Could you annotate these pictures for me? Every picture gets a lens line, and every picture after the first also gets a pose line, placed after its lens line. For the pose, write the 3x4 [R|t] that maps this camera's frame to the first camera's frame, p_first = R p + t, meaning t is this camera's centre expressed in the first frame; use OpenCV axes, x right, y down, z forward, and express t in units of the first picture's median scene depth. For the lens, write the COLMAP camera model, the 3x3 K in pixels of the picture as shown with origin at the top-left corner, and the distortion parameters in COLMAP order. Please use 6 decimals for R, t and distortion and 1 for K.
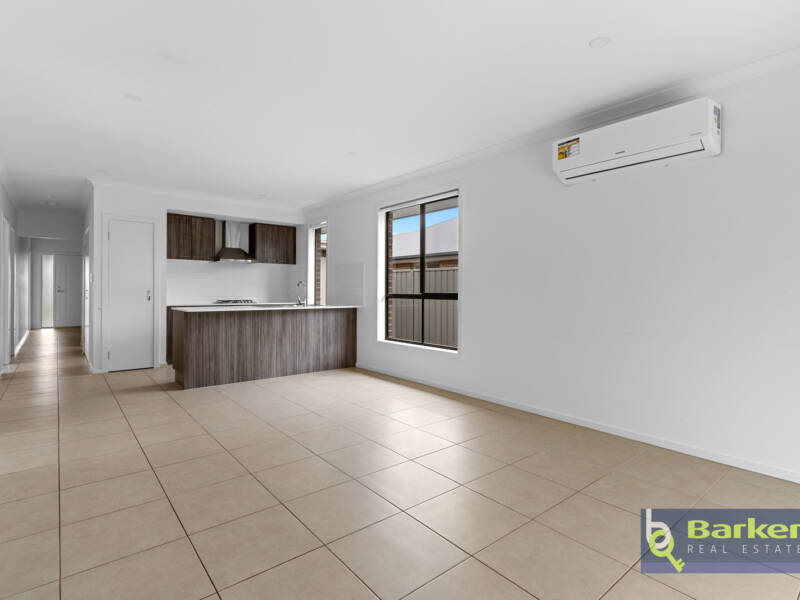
lens RADIAL K [[419.9, 0, 399.3], [0, 419.9, 289.5], [0, 0, 1]] dist [-0.000960, 0.000129]
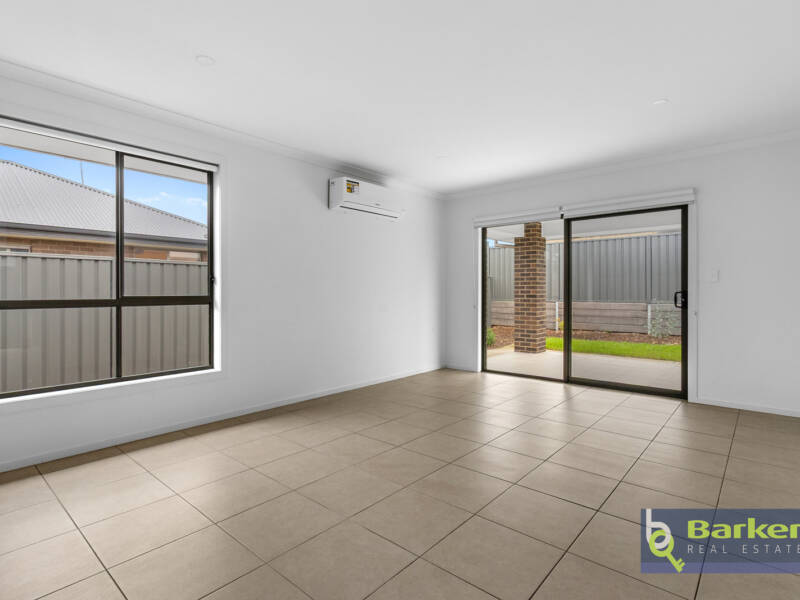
lens RADIAL K [[419.9, 0, 399.3], [0, 419.9, 289.5], [0, 0, 1]] dist [-0.000960, 0.000129]
pose [[-0.171489, 0.004449, 0.985176, -0.620556], [0.000081, 0.999990, -0.004502, 0.000693], [-0.985186, -0.000692, -0.171487, 0.705102]]
